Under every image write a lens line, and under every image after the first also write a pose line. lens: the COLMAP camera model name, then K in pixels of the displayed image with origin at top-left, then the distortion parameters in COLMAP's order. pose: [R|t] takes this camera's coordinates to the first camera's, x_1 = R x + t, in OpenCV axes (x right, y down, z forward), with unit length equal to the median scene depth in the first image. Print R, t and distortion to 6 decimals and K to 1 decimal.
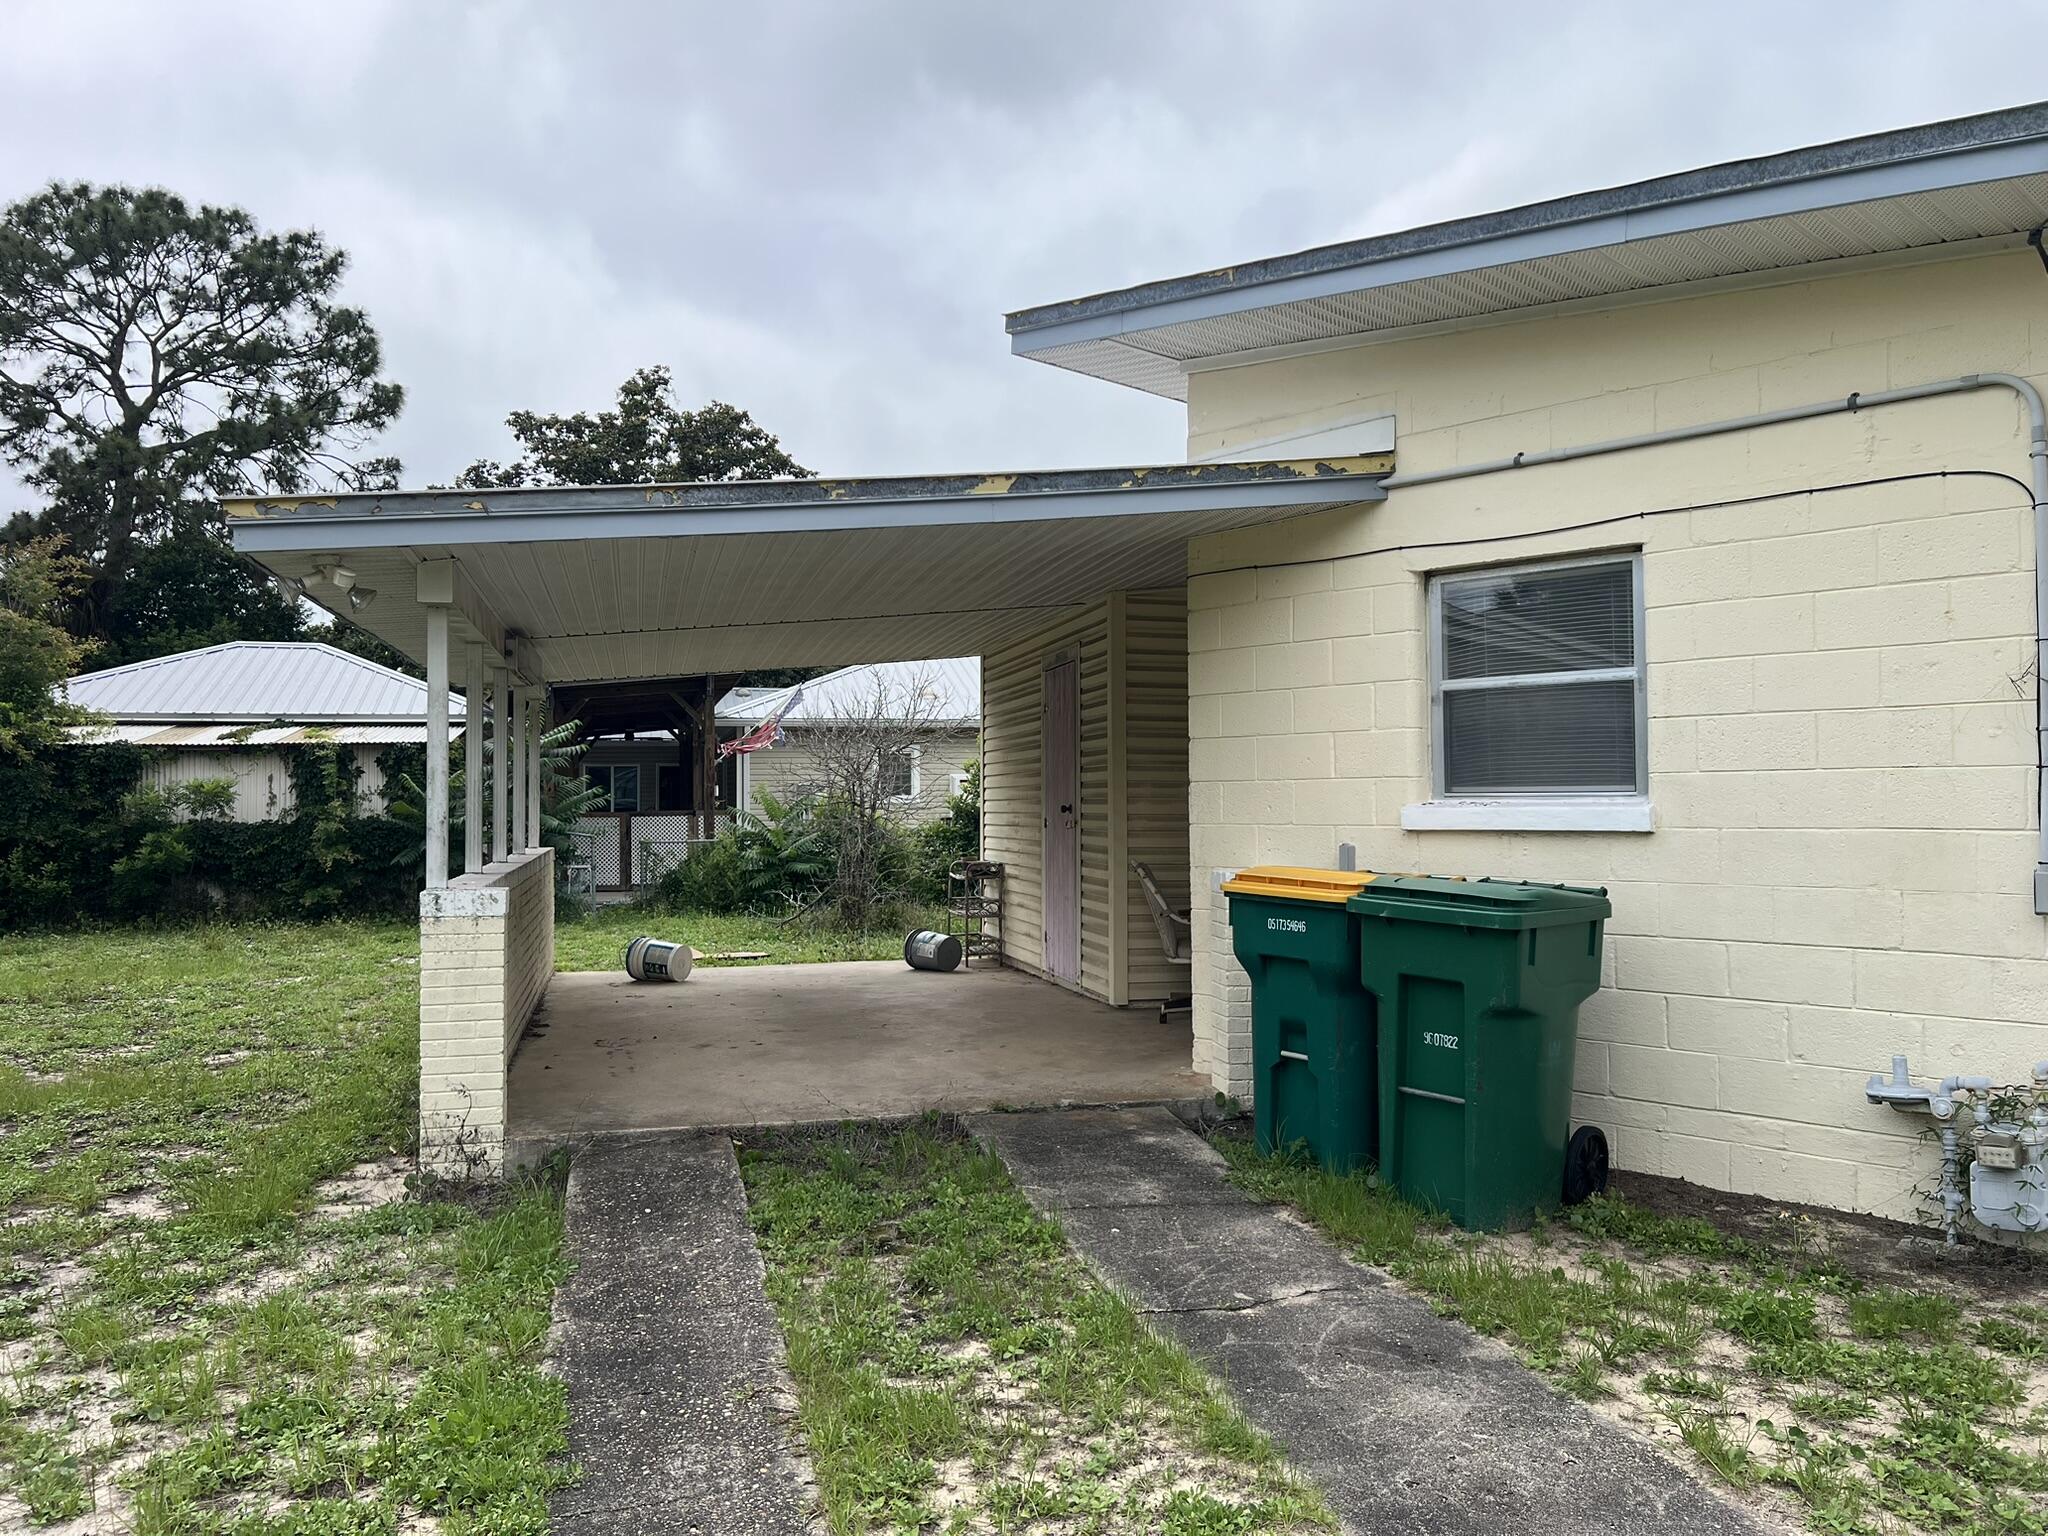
lens RADIAL K [[1547.0, 0, 1031.2], [0, 1547.0, 747.9], [0, 0, 1]] dist [0.050752, -0.080603]
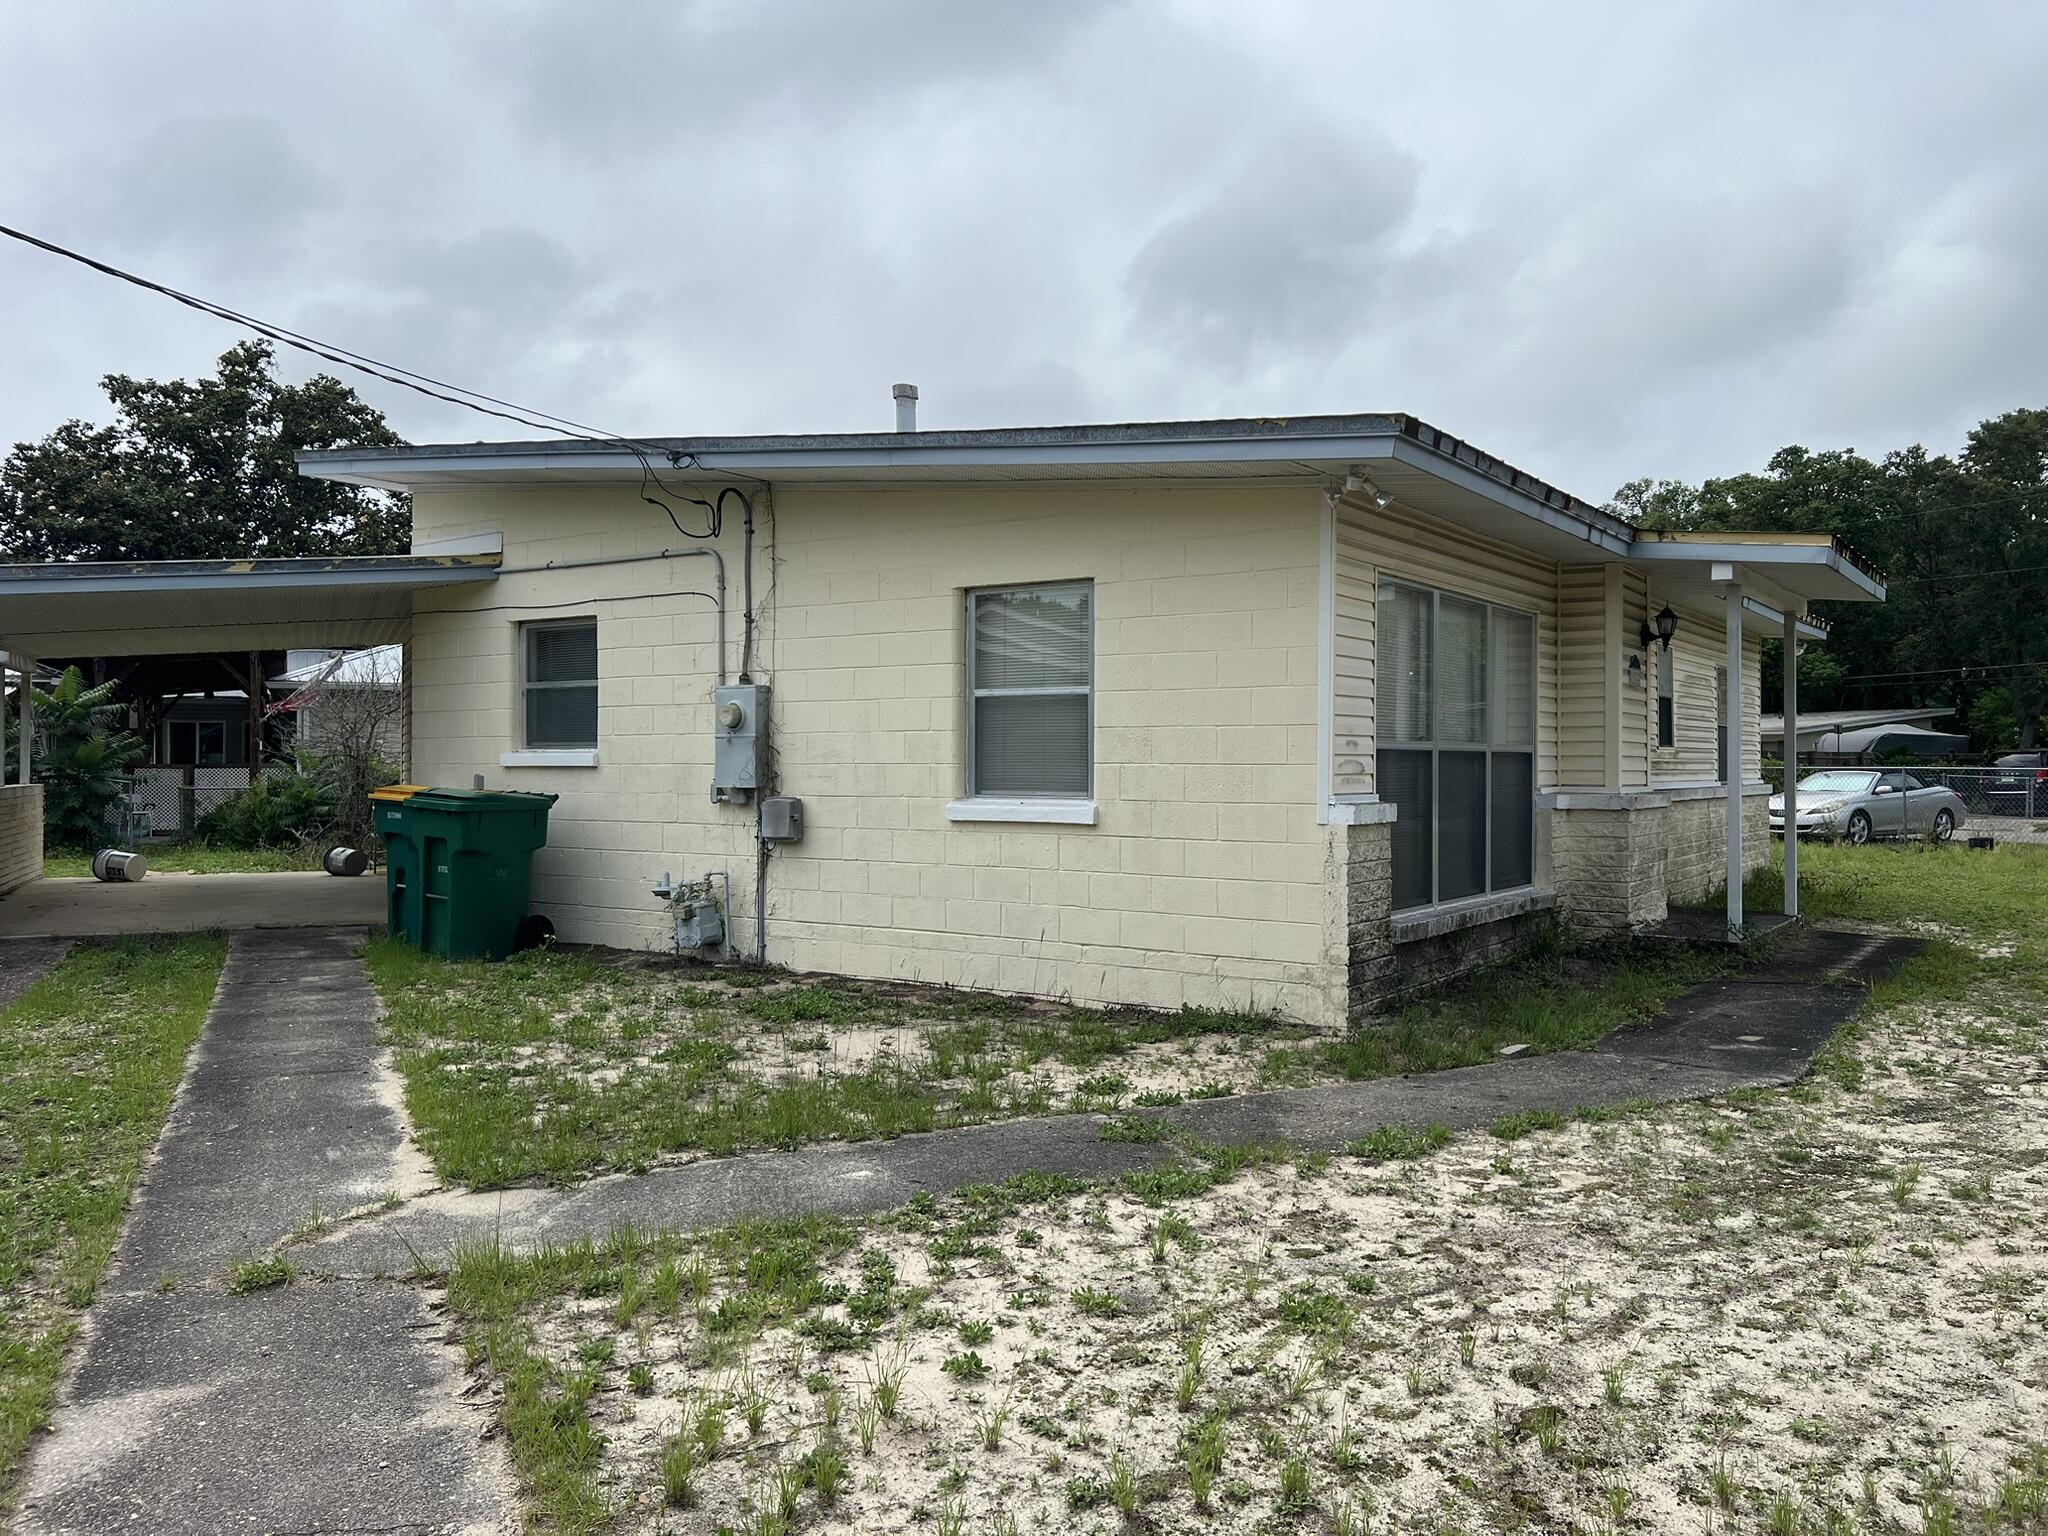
lens RADIAL K [[1539.6, 0, 1025.7], [0, 1539.6, 757.0], [0, 0, 1]] dist [0.067034, -0.077008]
pose [[0.982627, 0.014829, 0.184996, 0.185926], [-0.019707, 0.999504, 0.024554, -0.005222], [-0.184541, -0.027773, 0.982432, -0.318504]]
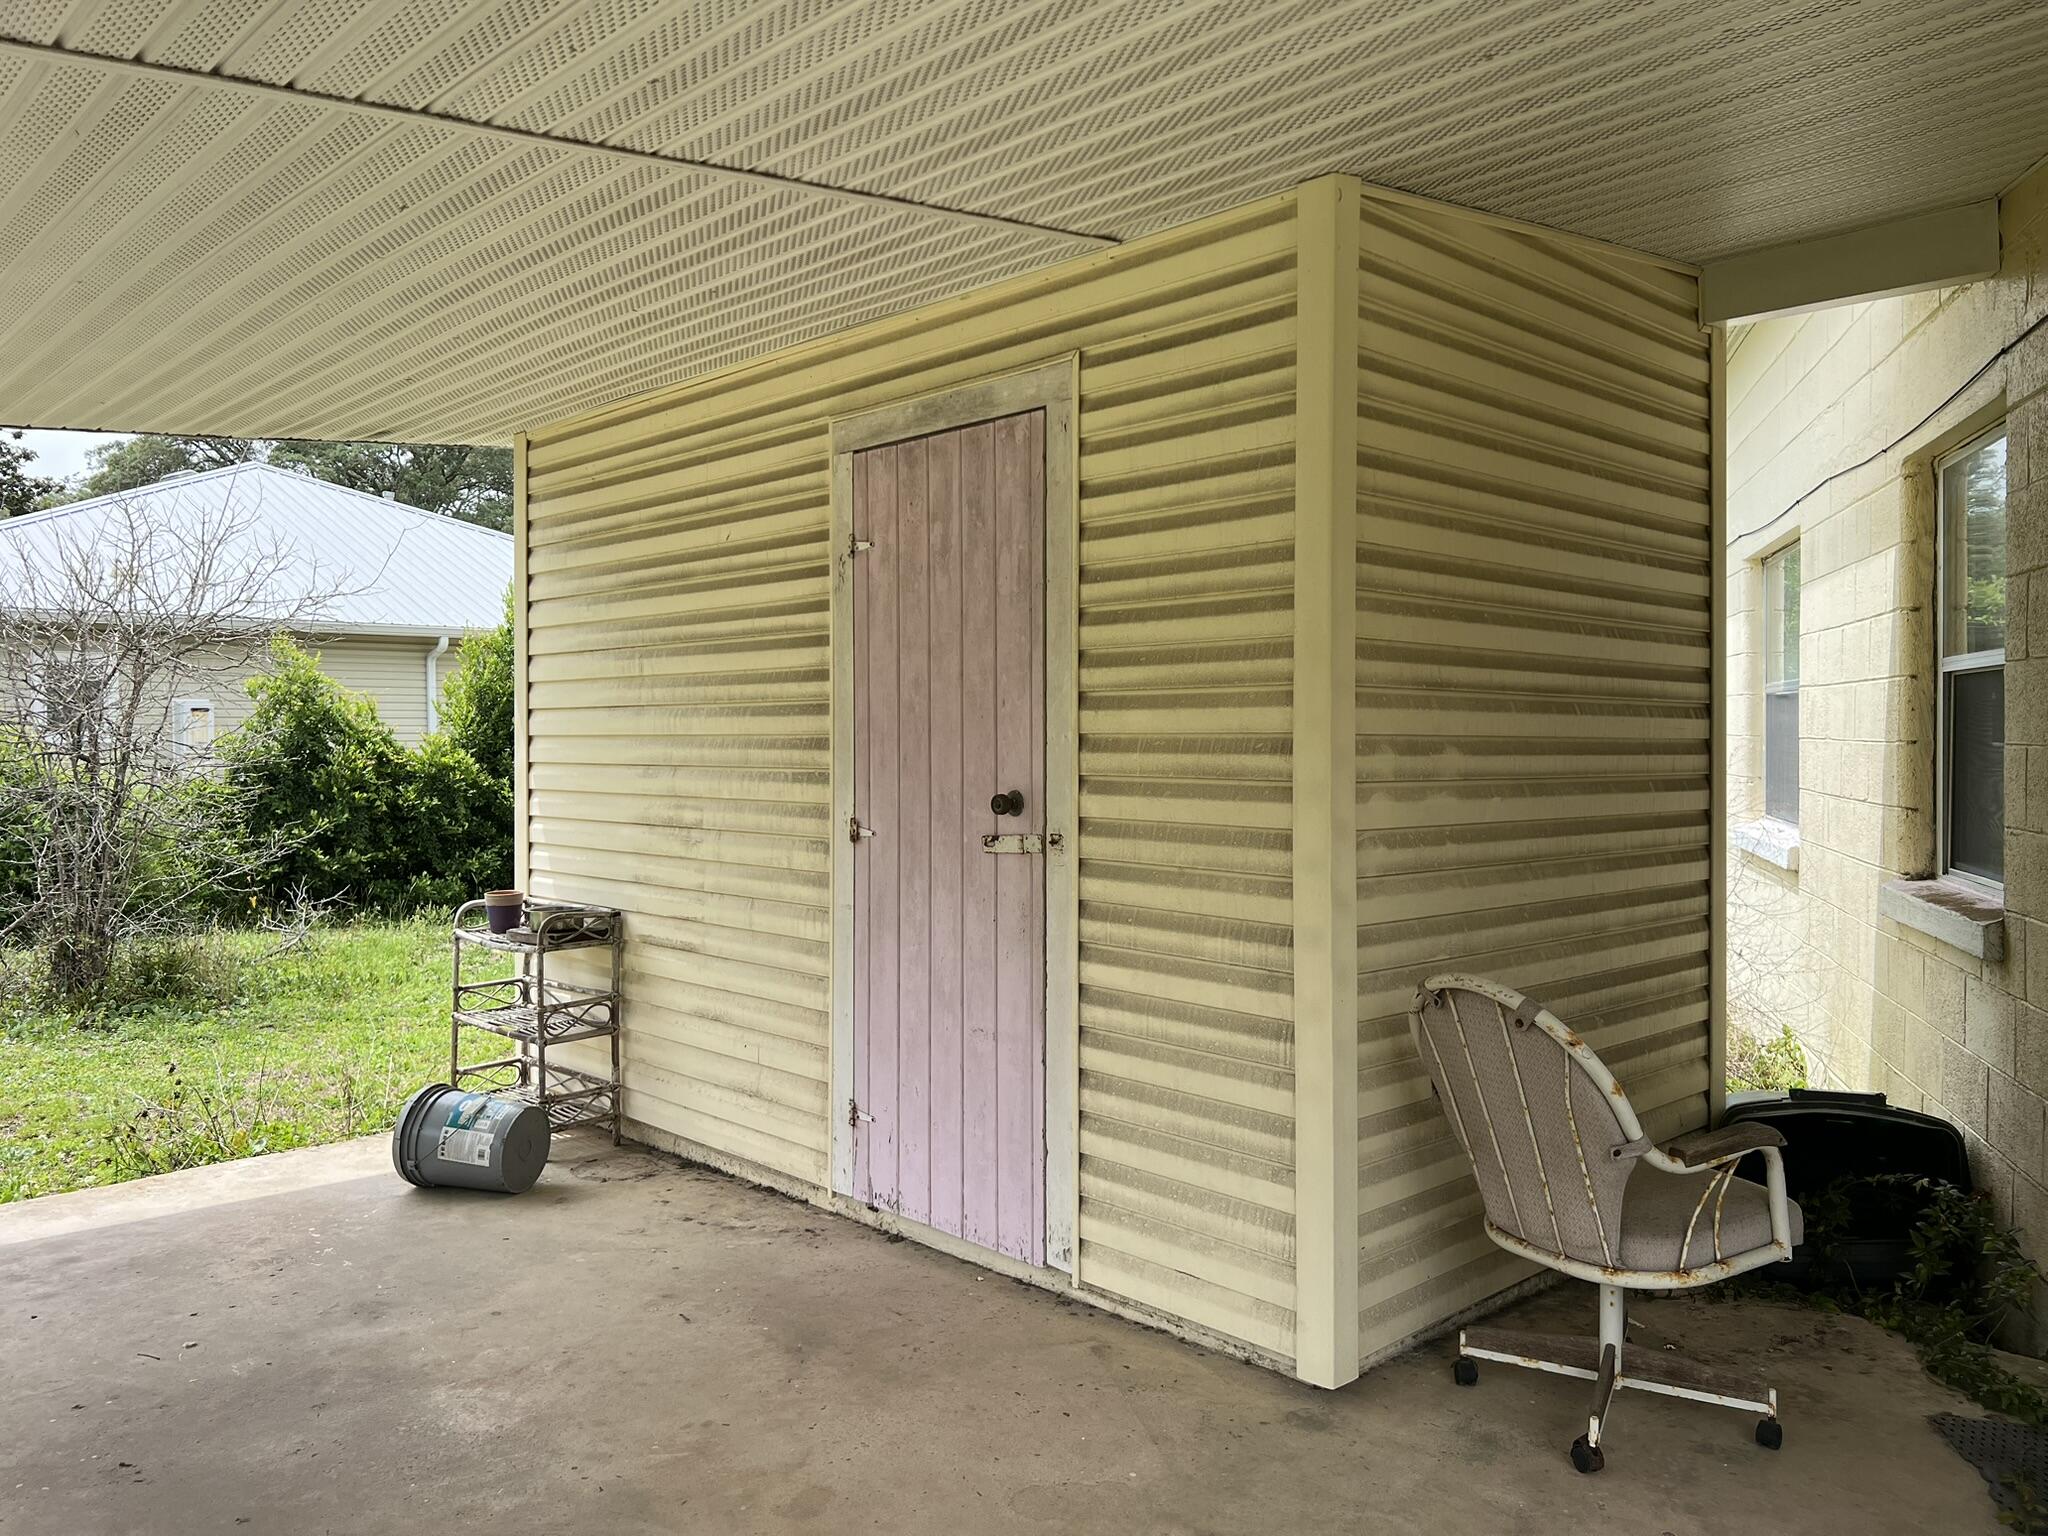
lens RADIAL K [[1547.0, 0, 1031.2], [0, 1547.0, 747.9], [0, 0, 1]] dist [0.050752, -0.080603]
pose [[0.872395, 0.004416, 0.488781, -0.092852], [-0.024135, 0.999129, 0.034050, 0.007456], [-0.488205, -0.041501, 0.871742, 0.393869]]
